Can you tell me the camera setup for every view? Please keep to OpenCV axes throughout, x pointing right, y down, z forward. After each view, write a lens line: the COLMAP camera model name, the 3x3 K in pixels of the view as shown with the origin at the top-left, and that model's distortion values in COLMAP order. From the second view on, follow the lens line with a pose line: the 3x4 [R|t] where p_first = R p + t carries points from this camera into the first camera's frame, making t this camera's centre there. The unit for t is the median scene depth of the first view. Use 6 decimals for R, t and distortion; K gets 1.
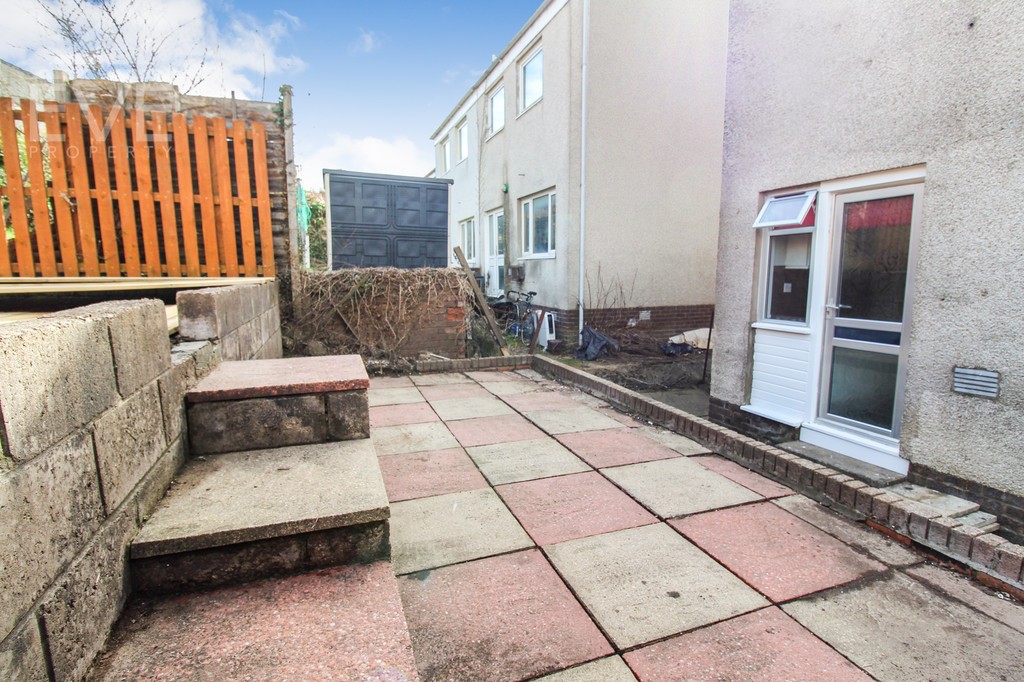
lens RADIAL K [[503.6, 0, 515.6], [0, 503.6, 344.2], [0, 0, 1]] dist [-0.018808, -0.000988]
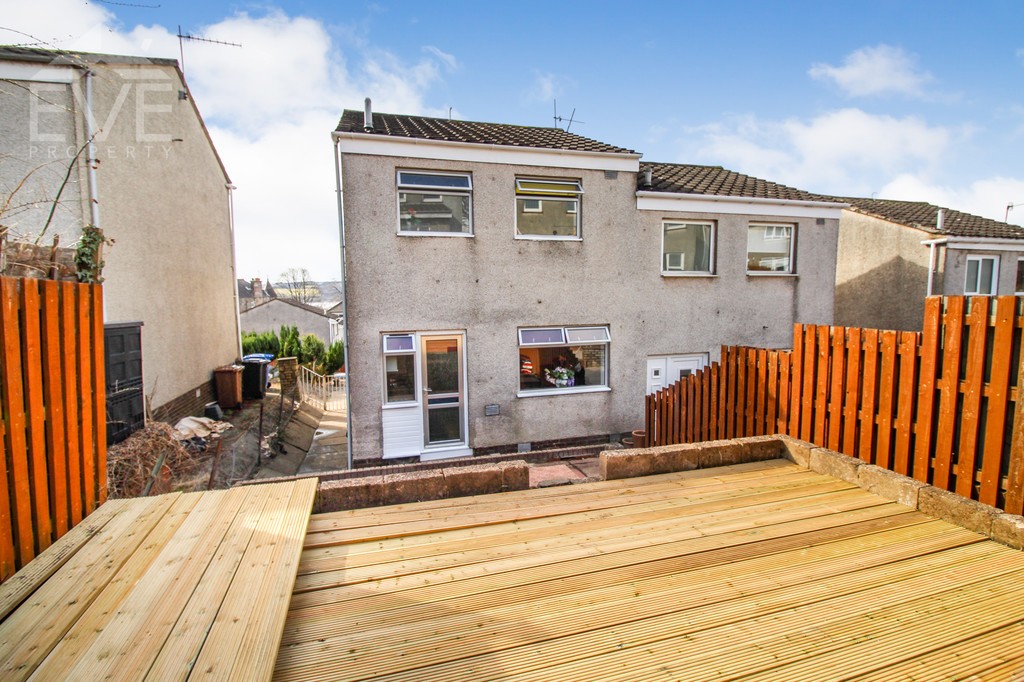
lens RADIAL K [[503.6, 0, 515.6], [0, 503.6, 344.2], [0, 0, 1]] dist [-0.018808, -0.000988]
pose [[0.068734, -0.103423, 0.992260, -1.436182], [0.153709, 0.983834, 0.091897, -0.416651], [-0.985723, 0.146202, 0.083520, 0.476822]]
